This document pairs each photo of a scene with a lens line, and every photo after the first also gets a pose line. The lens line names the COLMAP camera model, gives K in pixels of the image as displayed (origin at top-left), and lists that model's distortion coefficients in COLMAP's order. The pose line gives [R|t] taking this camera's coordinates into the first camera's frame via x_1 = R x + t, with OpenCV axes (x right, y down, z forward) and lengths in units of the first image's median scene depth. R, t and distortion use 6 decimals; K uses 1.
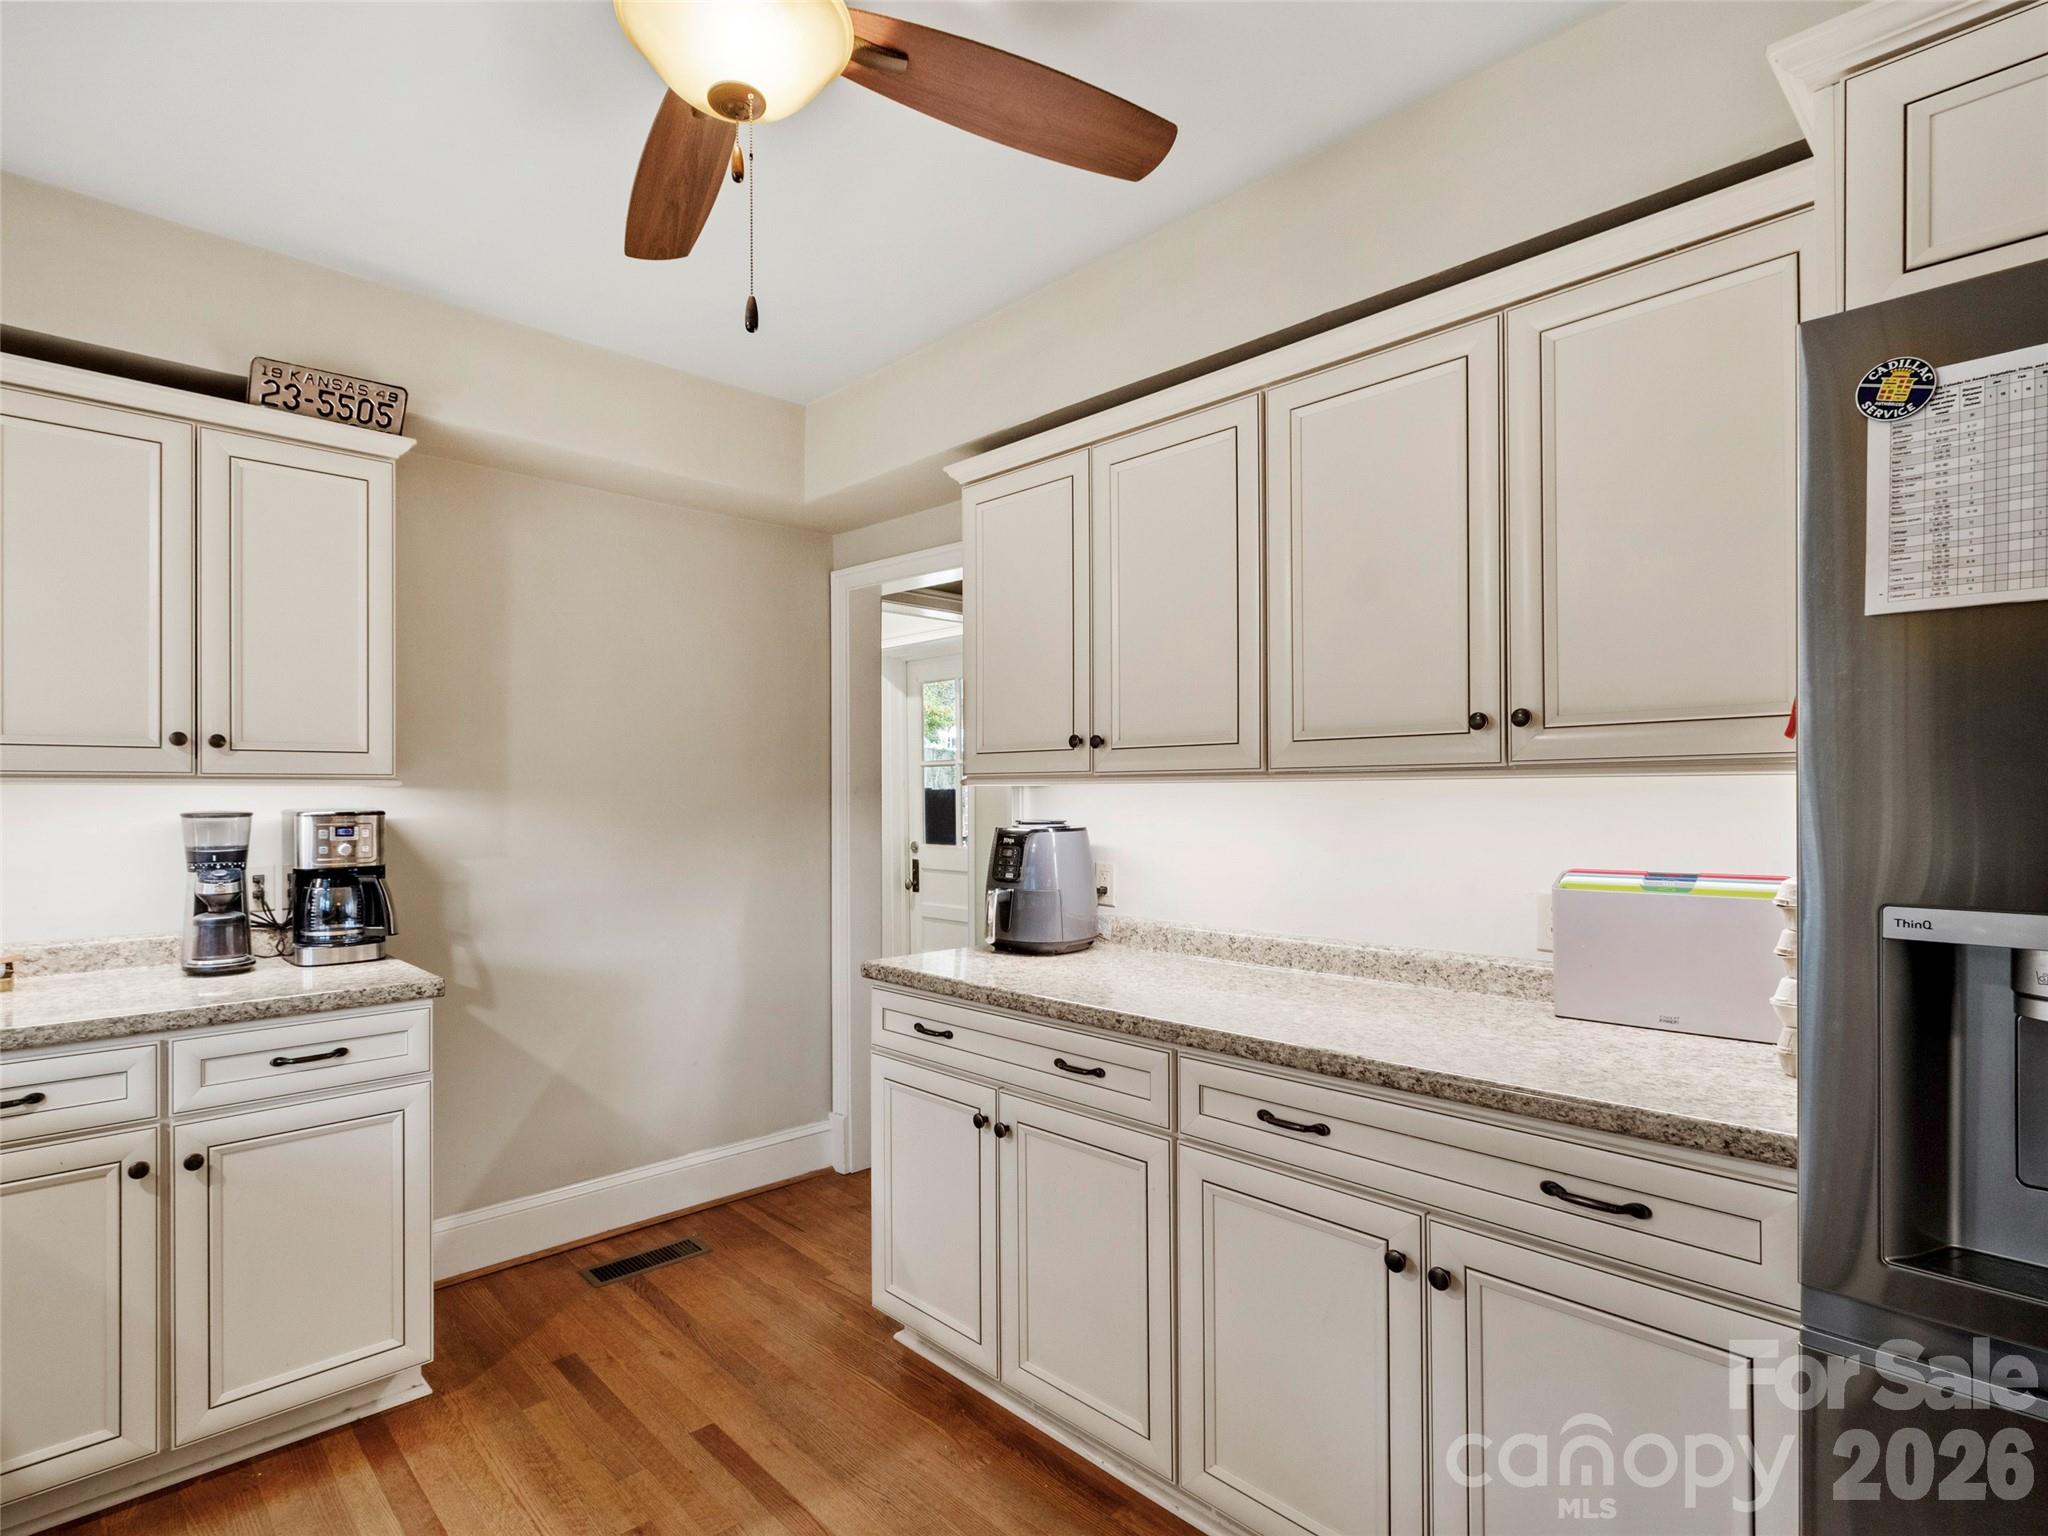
lens RADIAL K [[1075.5, 0, 1016.6], [0, 1075.5, 787.3], [0, 0, 1]] dist [0.001158, -0.000349]
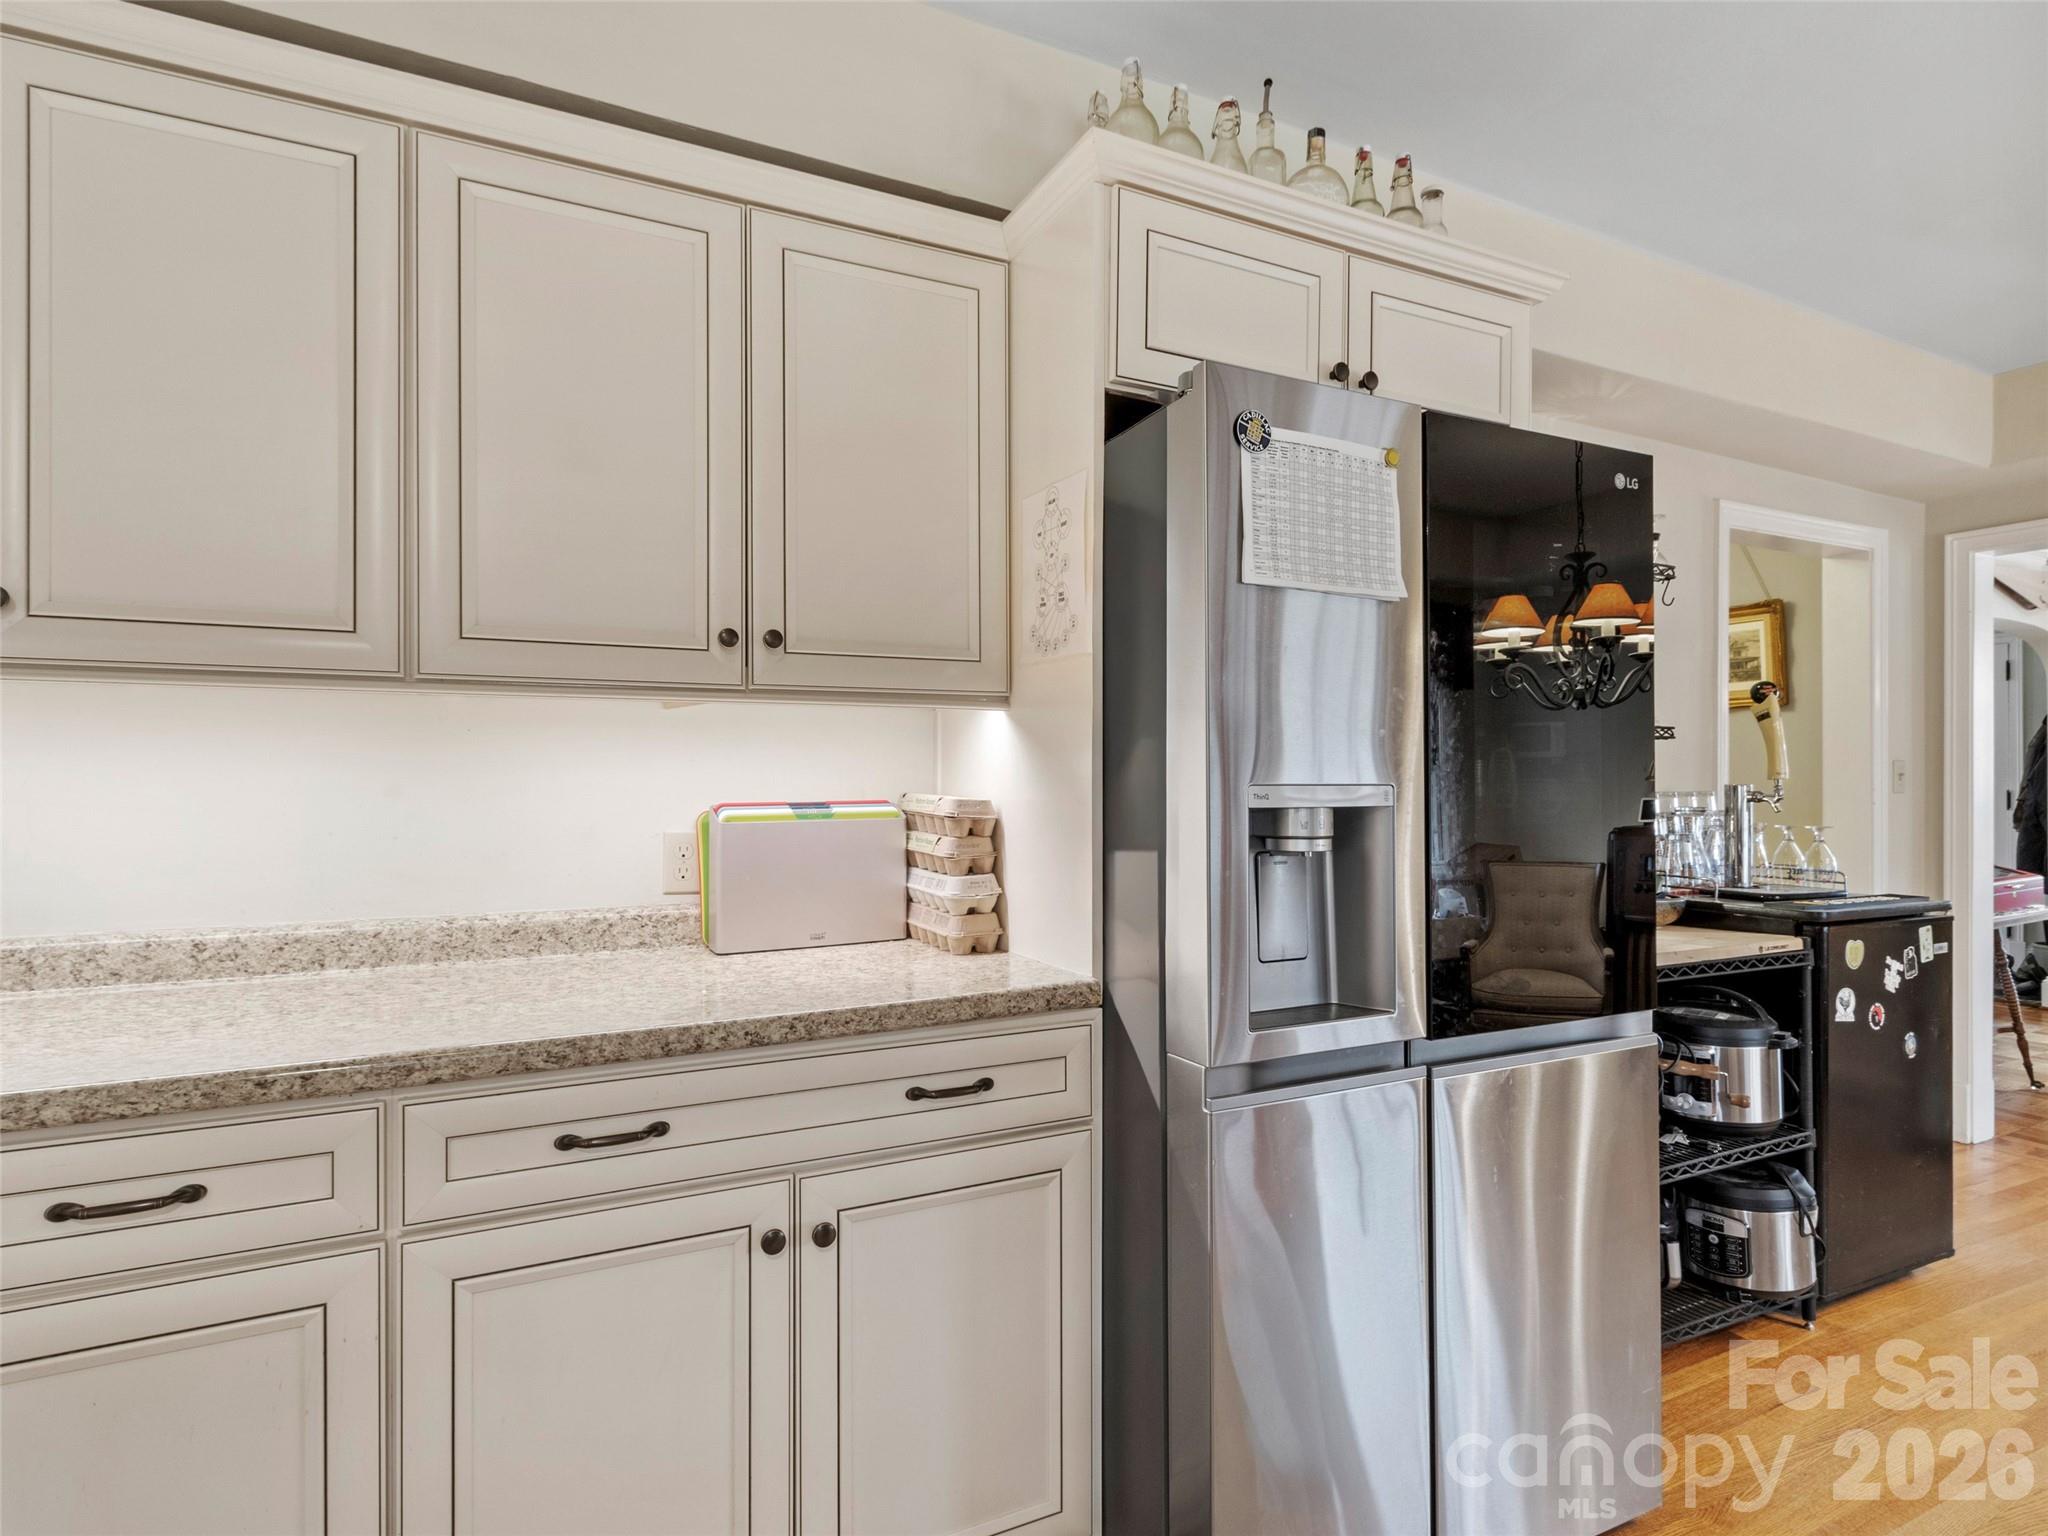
lens RADIAL K [[1075.3, 0, 1049.6], [0, 1075.3, 773.5], [0, 0, 1]] dist [-0.001178, -0.001030]
pose [[0.280108, 0.007799, 0.959937, -0.301499], [-0.004064, 0.999968, -0.006938, 0.048320], [-0.959960, -0.001958, 0.280131, 0.390561]]
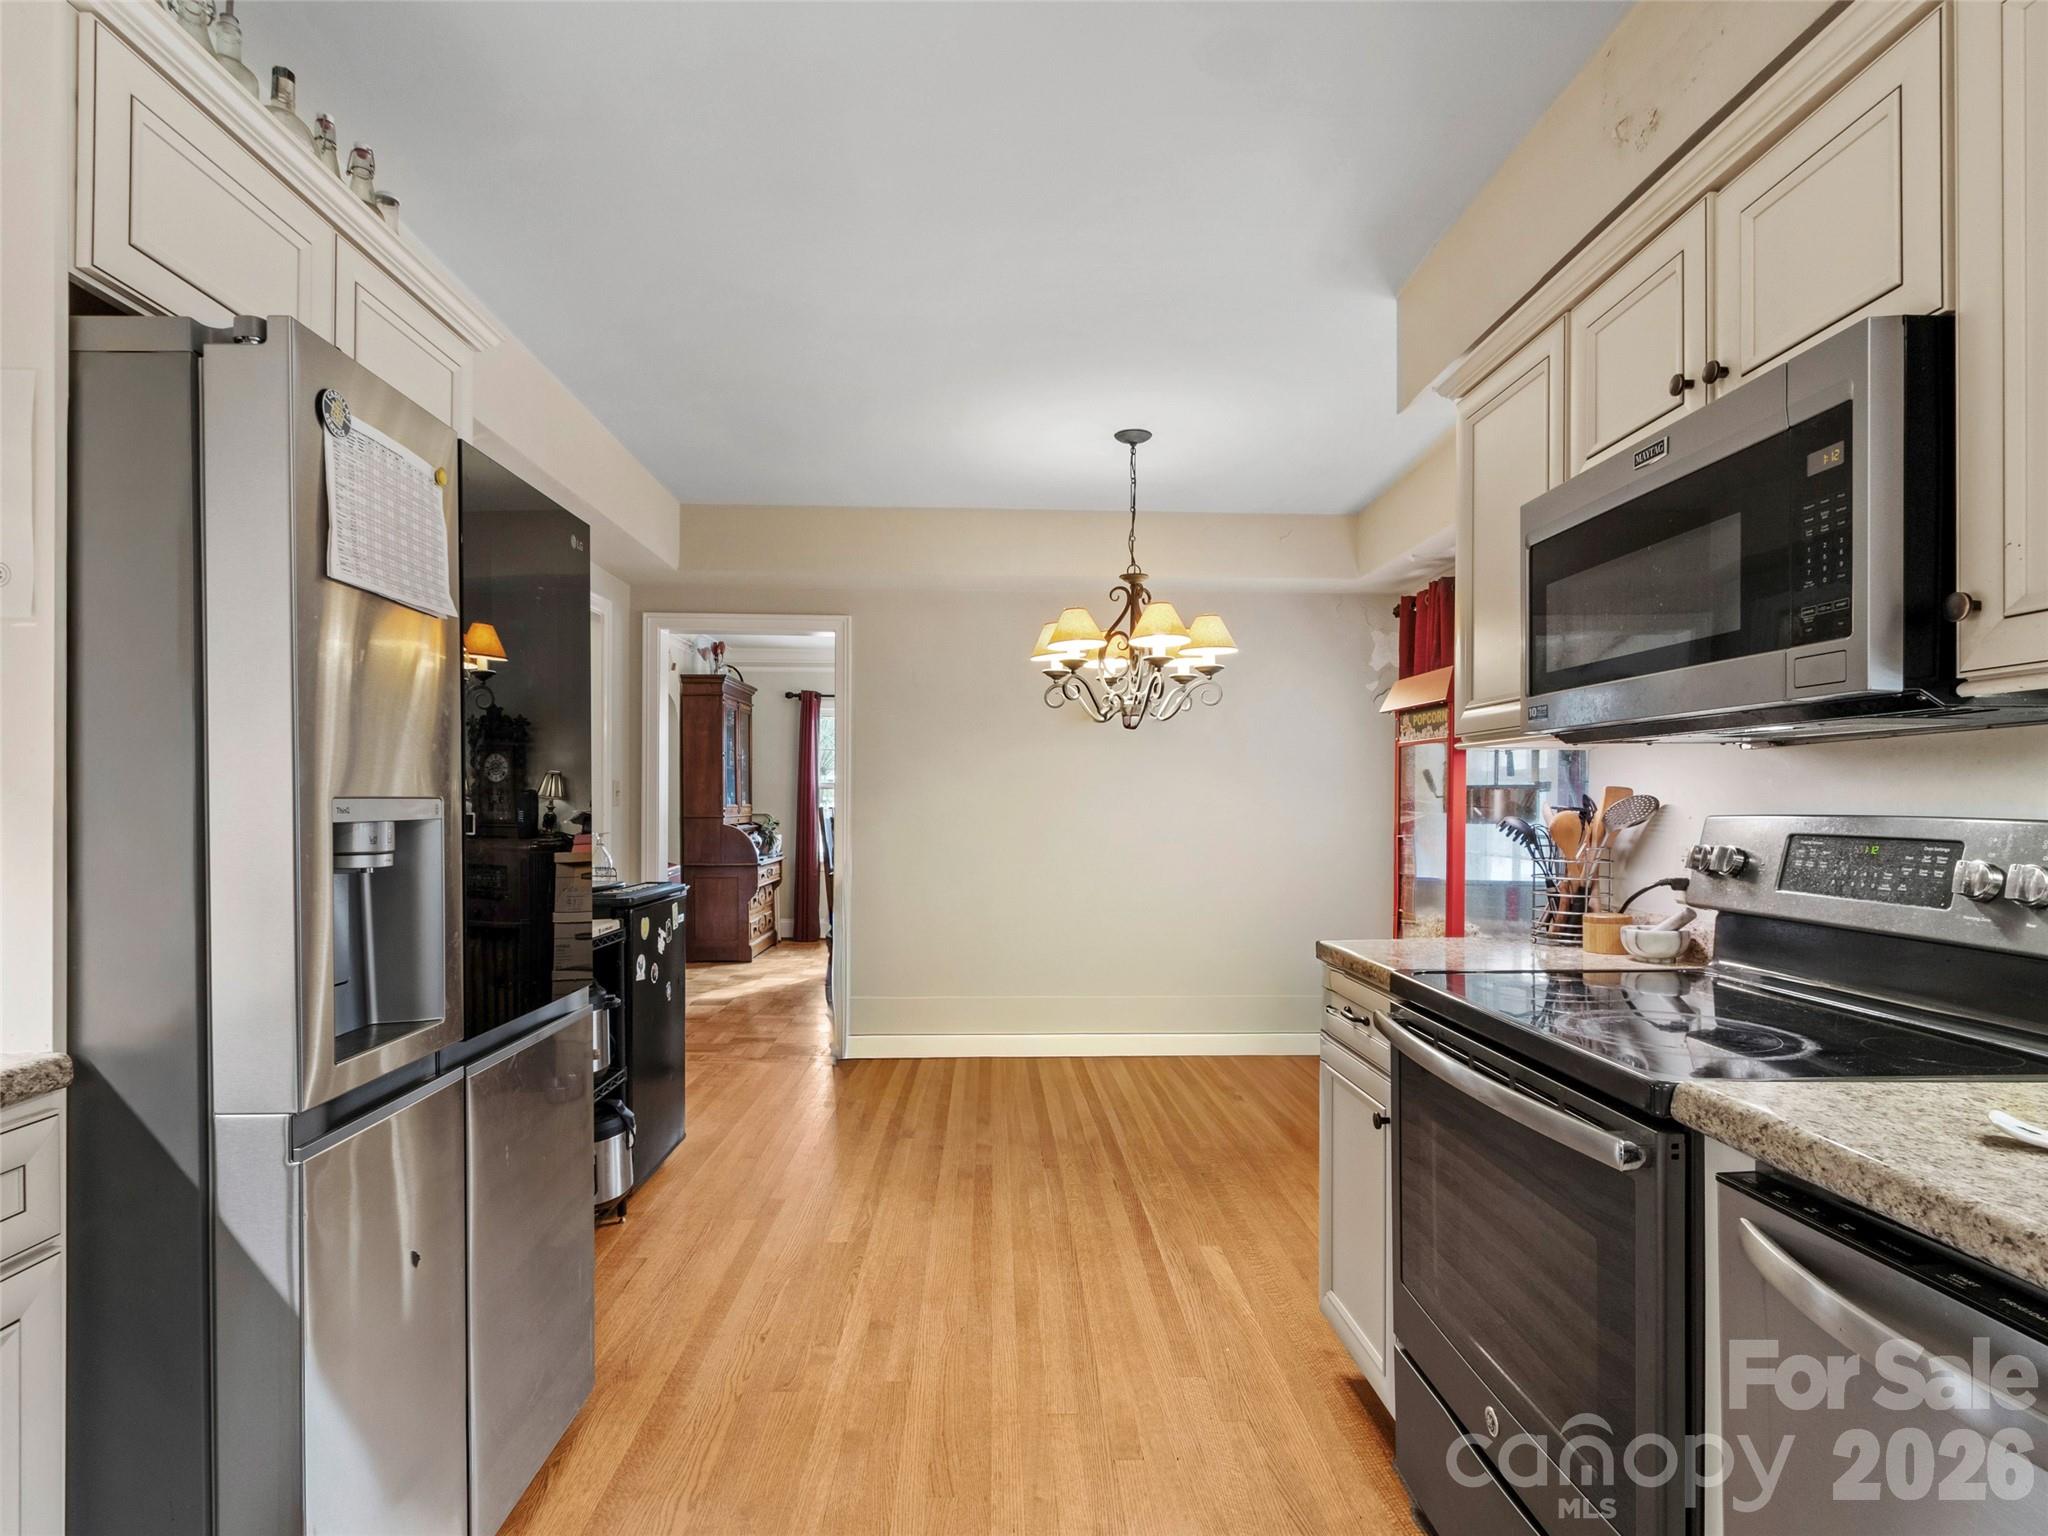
lens RADIAL K [[1038.2, 0, 1015.6], [0, 1038.2, 809.6], [0, 0, 1]] dist [-0.003138, -0.001181]
pose [[-0.750994, -0.007887, 0.660262, -0.310664], [-0.004874, 0.999968, 0.006402, 0.051310], [-0.660291, 0.001590, -0.751008, 0.644622]]
